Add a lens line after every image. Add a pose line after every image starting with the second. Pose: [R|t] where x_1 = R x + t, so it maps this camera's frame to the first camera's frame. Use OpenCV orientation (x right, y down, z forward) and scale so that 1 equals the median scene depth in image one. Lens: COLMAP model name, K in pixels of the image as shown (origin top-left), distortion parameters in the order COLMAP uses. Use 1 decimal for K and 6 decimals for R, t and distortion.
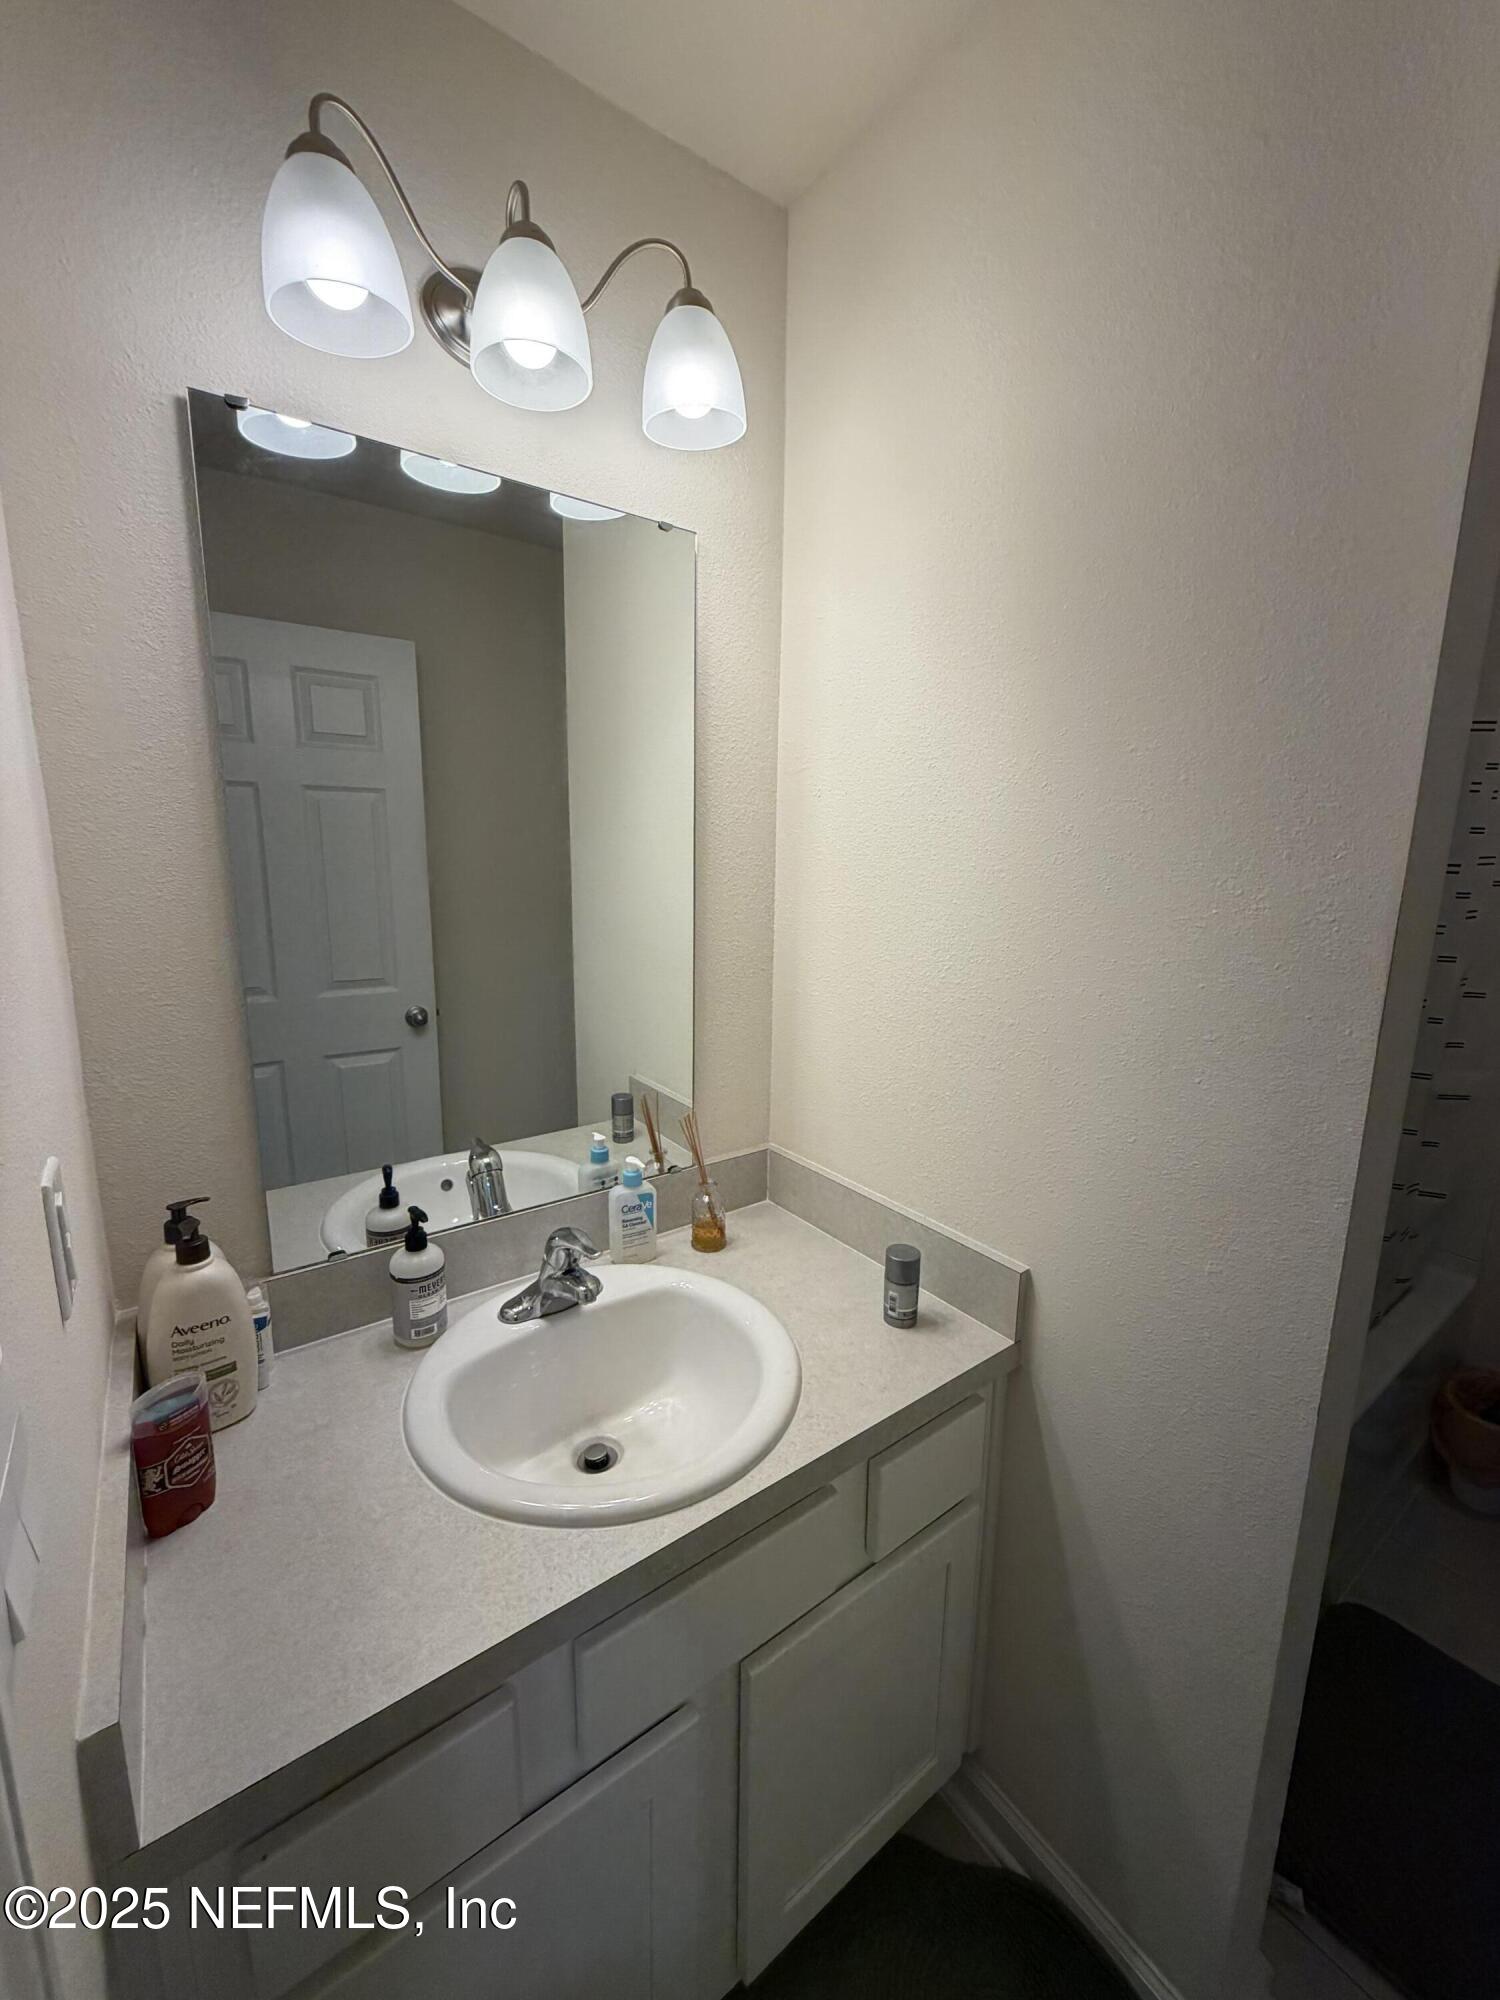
lens RADIAL K [[807.2, 0, 745.9], [0, 807.2, 996.9], [0, 0, 1]] dist [0.000740, 0.001000]
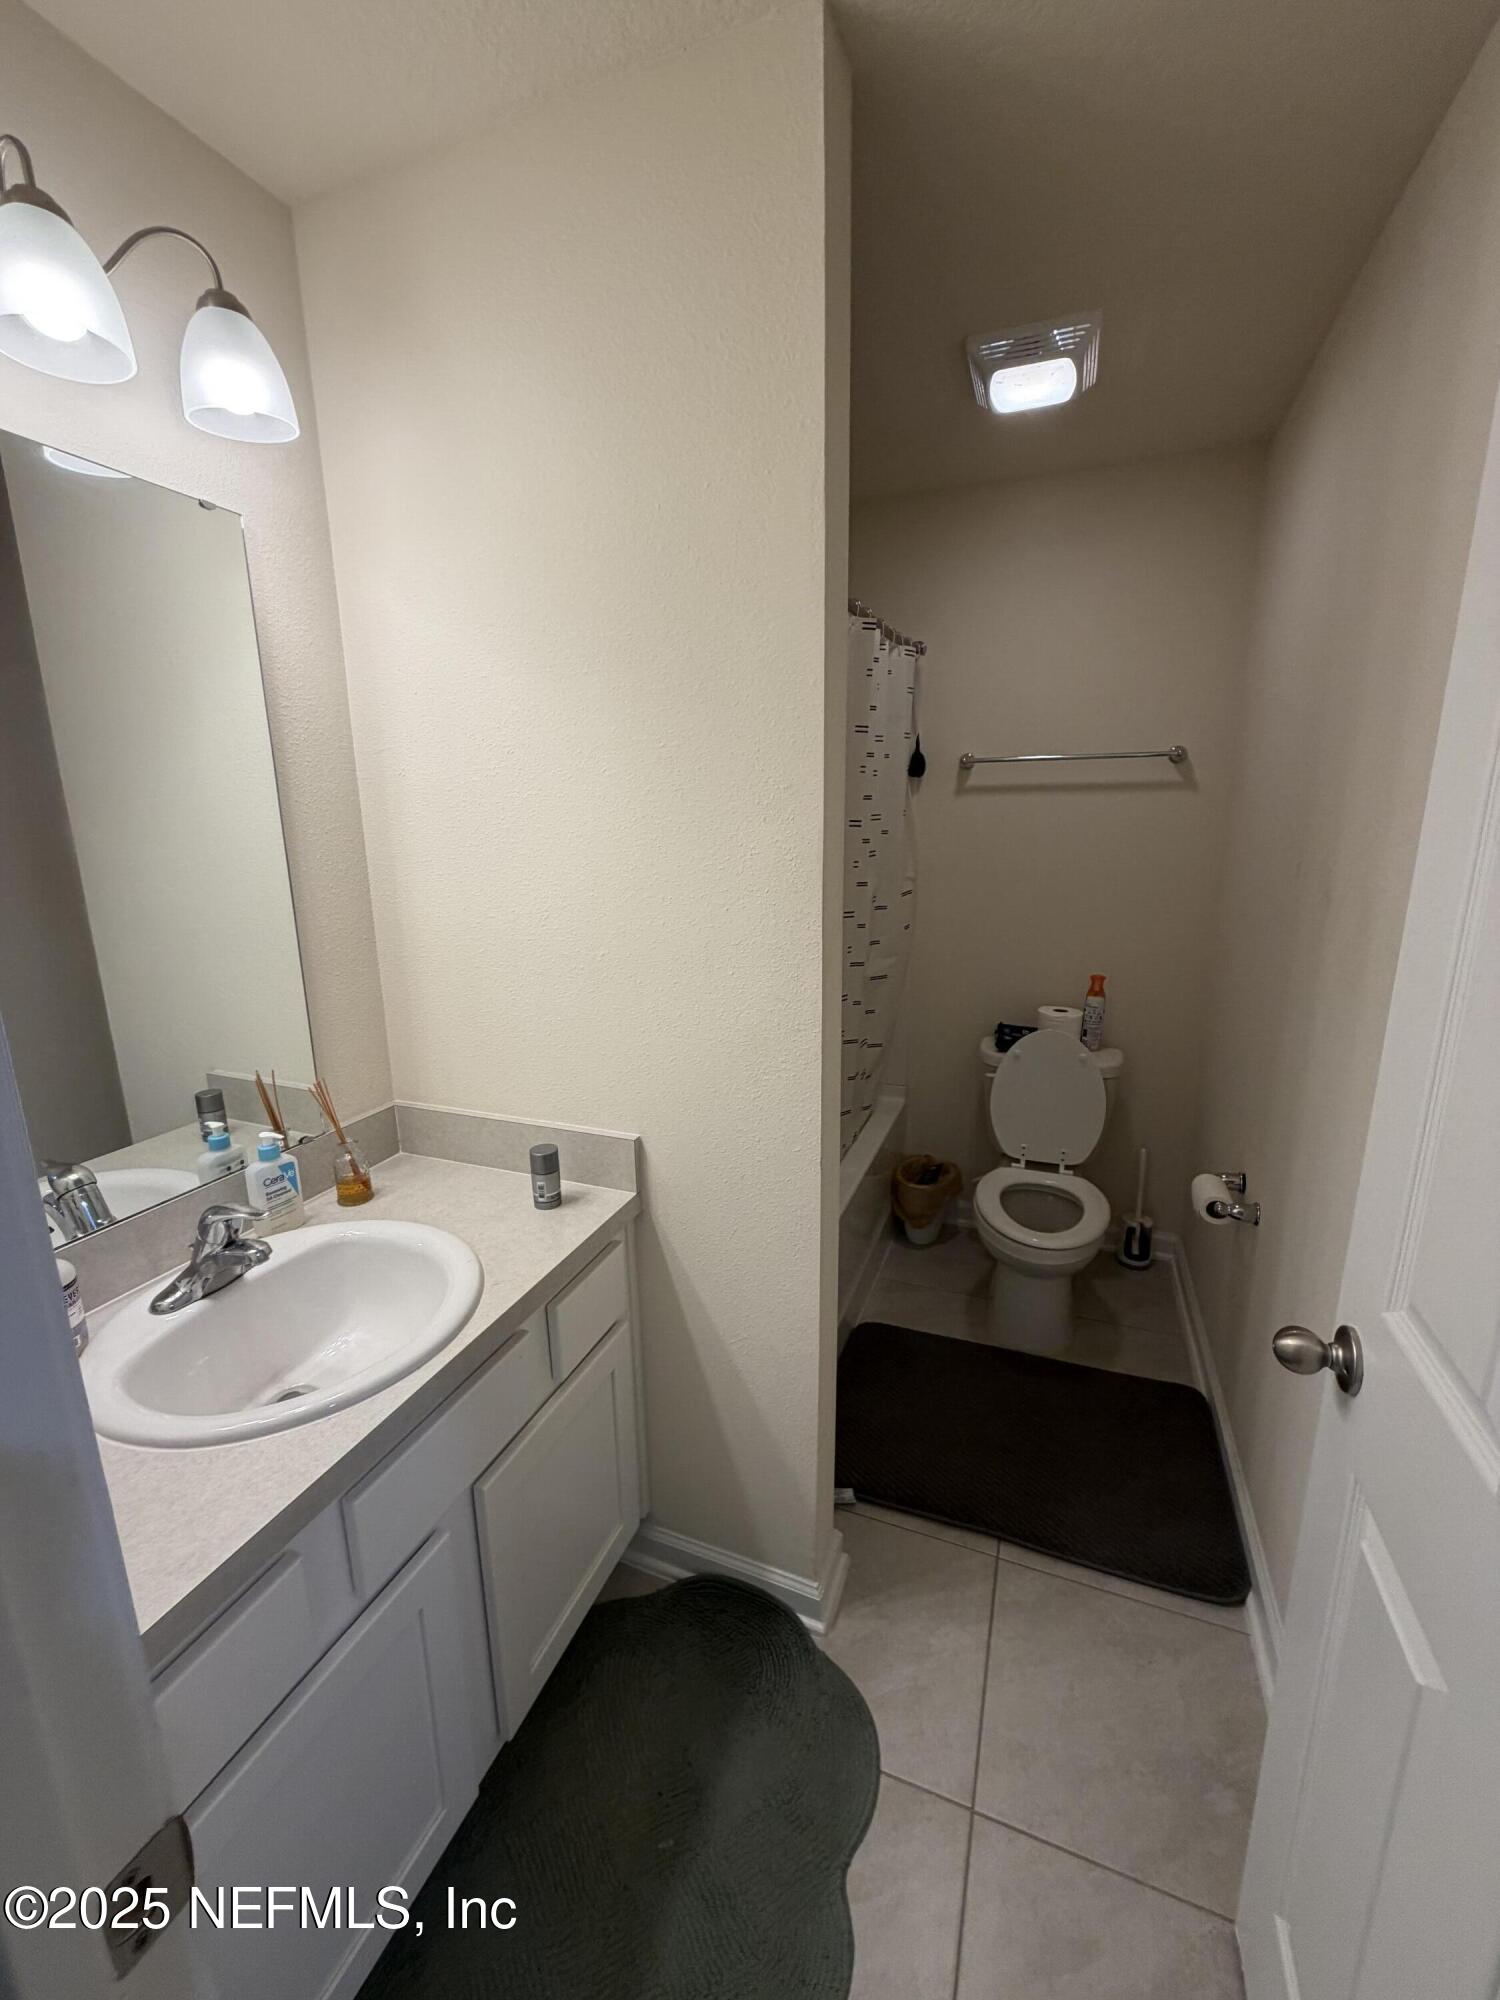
lens RADIAL K [[807.2, 0, 749.8], [0, 807.2, 1000.3], [0, 0, 1]] dist [0.000740, 0.001000]
pose [[0.846194, -0.144526, 0.512901, -0.137099], [0.122337, 0.989498, 0.076987, 0.033131], [-0.518641, -0.002399, 0.854988, -0.218678]]
